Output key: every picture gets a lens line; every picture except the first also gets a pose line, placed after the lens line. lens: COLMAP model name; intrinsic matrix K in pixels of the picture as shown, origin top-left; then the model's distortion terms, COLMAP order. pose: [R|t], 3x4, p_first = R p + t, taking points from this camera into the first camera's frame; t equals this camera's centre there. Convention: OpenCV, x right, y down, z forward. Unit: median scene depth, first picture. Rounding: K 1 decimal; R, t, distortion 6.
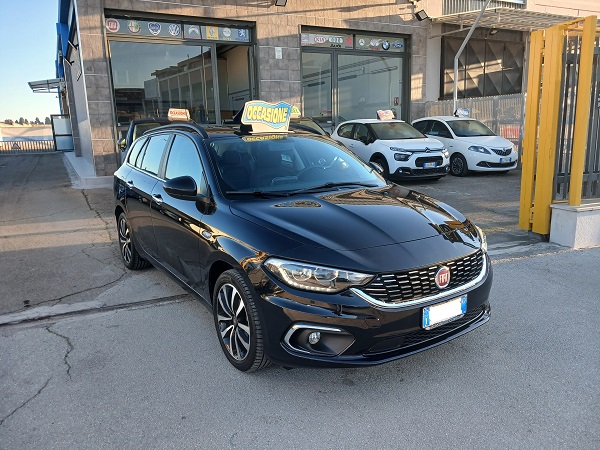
lens RADIAL K [[464.6, 0, 300.0], [0, 464.6, 225.0], [0, 0, 1]] dist [0.040580, -0.047206]
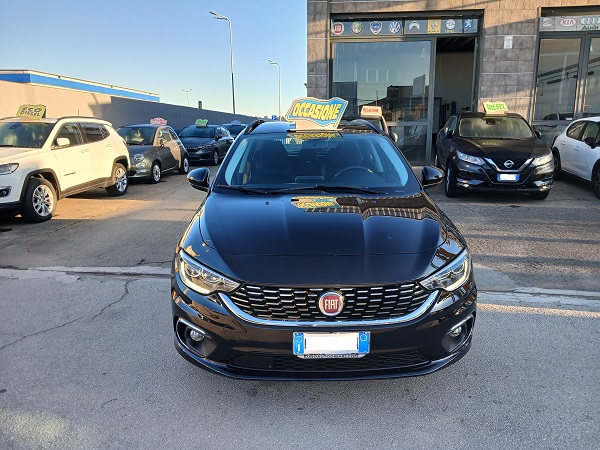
lens RADIAL K [[464.6, 0, 300.0], [0, 464.6, 225.0], [0, 0, 1]] dist [0.040580, -0.047206]
pose [[0.847675, 0.128784, -0.514647, 0.140836], [-0.125363, 0.991240, 0.041560, -0.012203], [0.515491, 0.029289, 0.856395, 0.049230]]
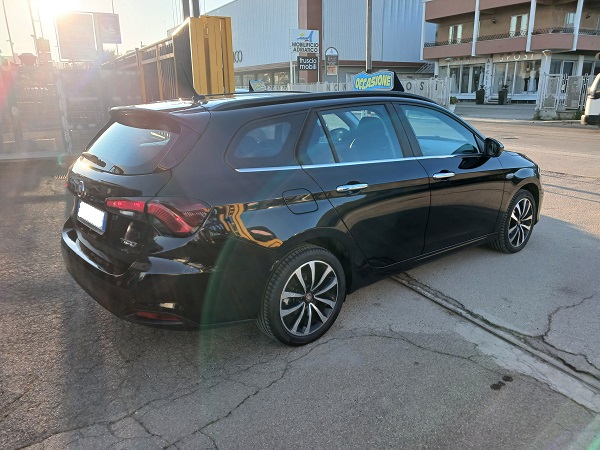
lens RADIAL K [[464.6, 0, 300.0], [0, 464.6, 225.0], [0, 0, 1]] dist [0.040580, -0.047206]
pose [[-0.080357, -0.272518, 0.958789, -0.381100], [0.220462, 0.933218, 0.283727, -0.093281], [-0.972080, 0.234176, -0.014910, 0.420262]]
